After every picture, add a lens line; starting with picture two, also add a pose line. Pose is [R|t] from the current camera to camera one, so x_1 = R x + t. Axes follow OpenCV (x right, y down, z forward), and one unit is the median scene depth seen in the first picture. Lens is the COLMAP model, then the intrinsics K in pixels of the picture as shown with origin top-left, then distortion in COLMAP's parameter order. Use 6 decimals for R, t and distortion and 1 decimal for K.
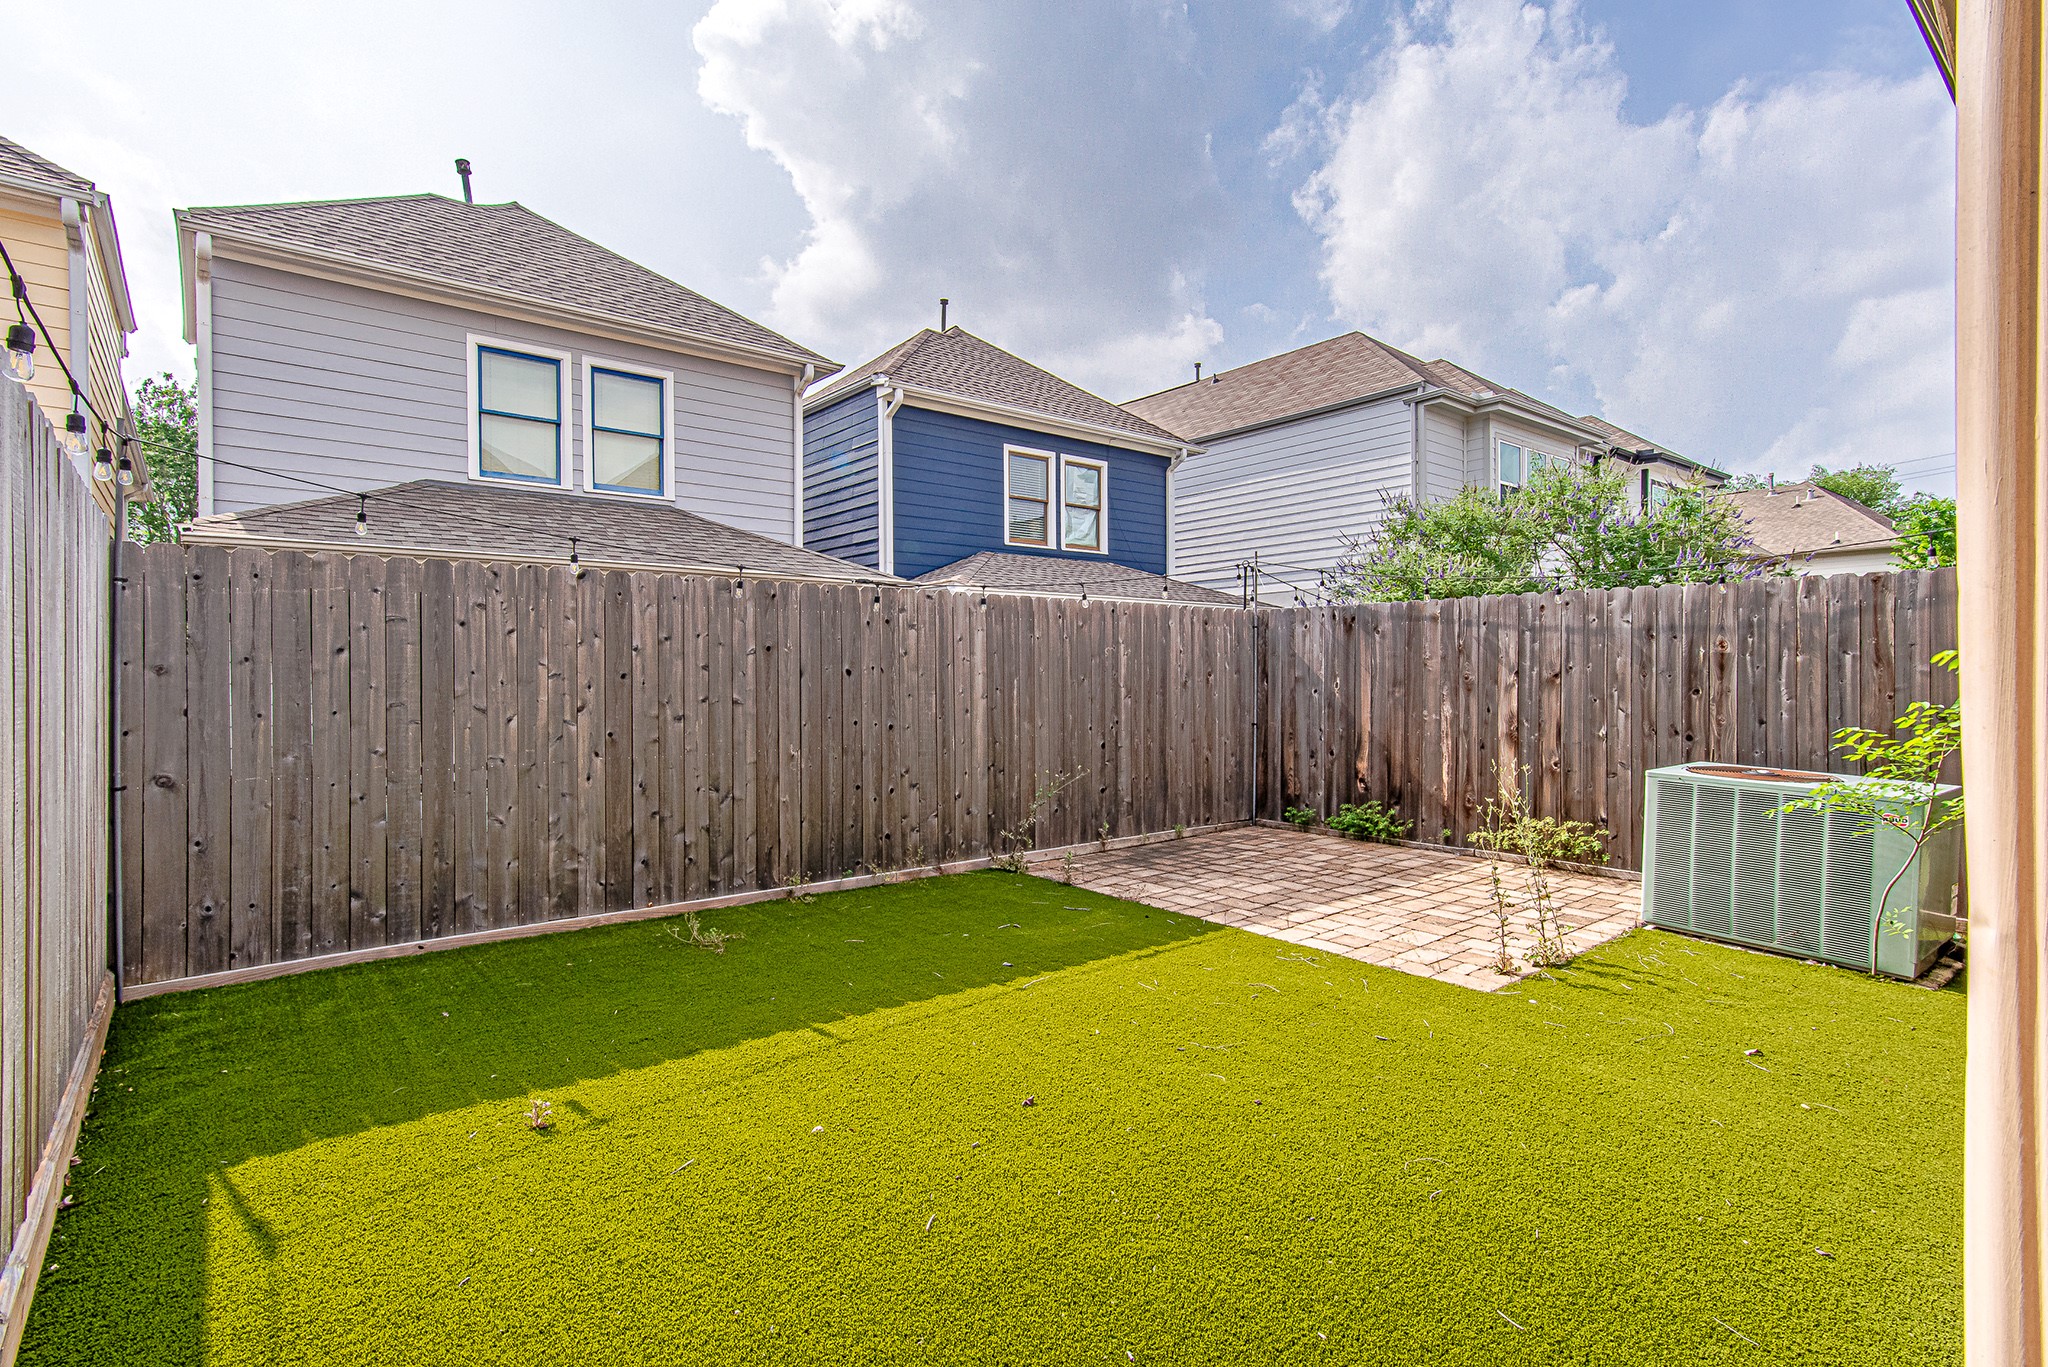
lens RADIAL K [[988.8, 0, 1039.8], [0, 988.8, 681.0], [0, 0, 1]] dist [0.003950, 0.000301]
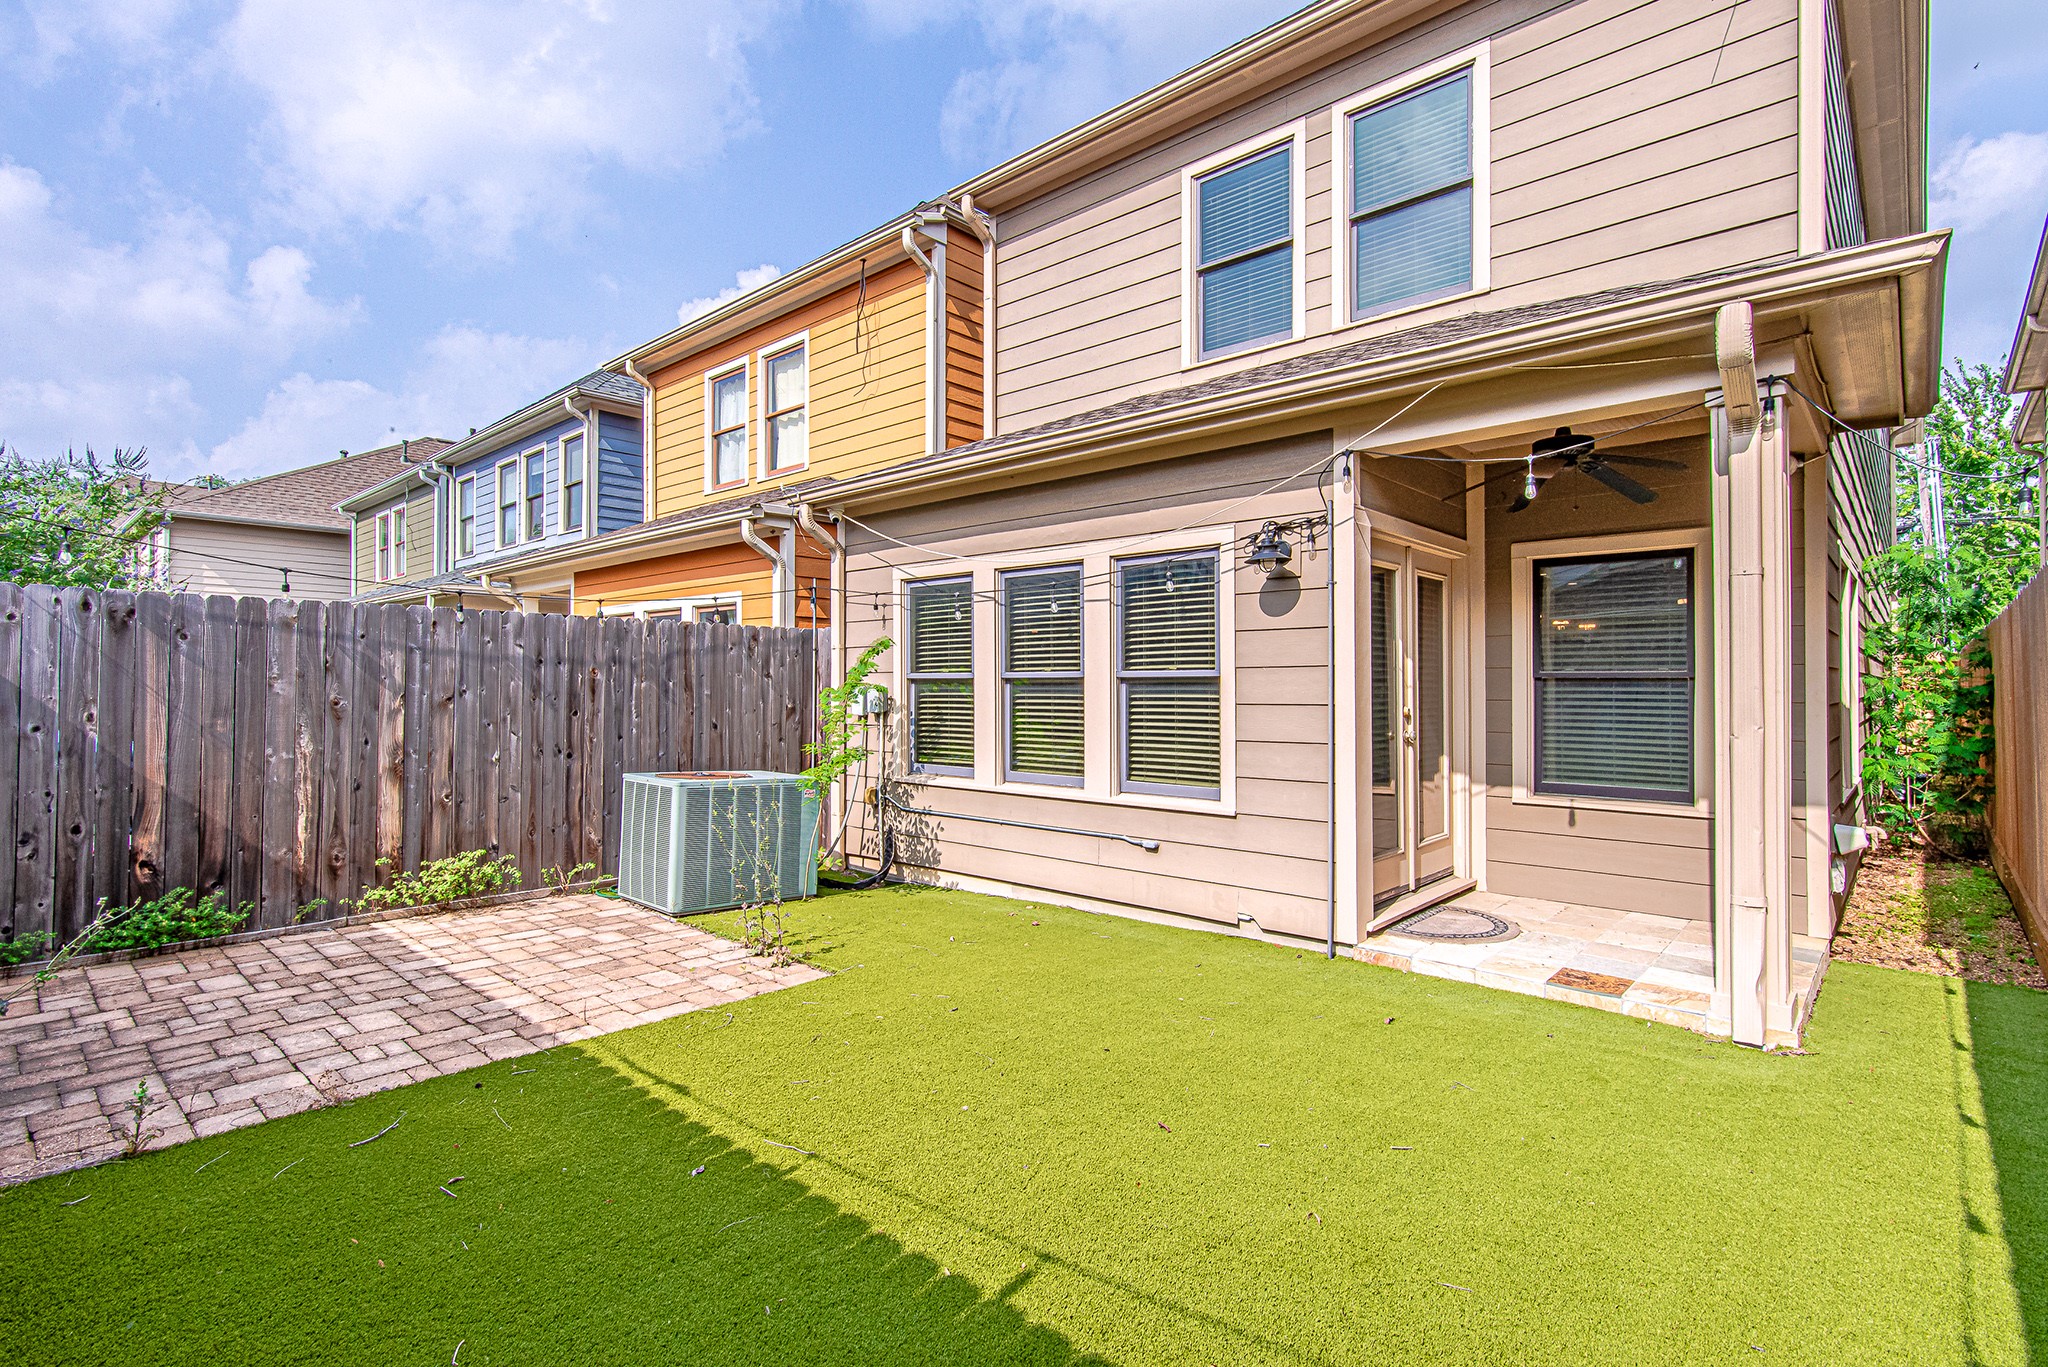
lens RADIAL K [[988.8, 0, 1039.7], [0, 988.8, 676.1], [0, 0, 1]] dist [0.003950, 0.000301]
pose [[-0.153602, 0.015984, 0.988004, -0.454450], [0.007363, 0.999860, -0.015031, -0.009046], [-0.988105, 0.004965, -0.153698, 0.583617]]
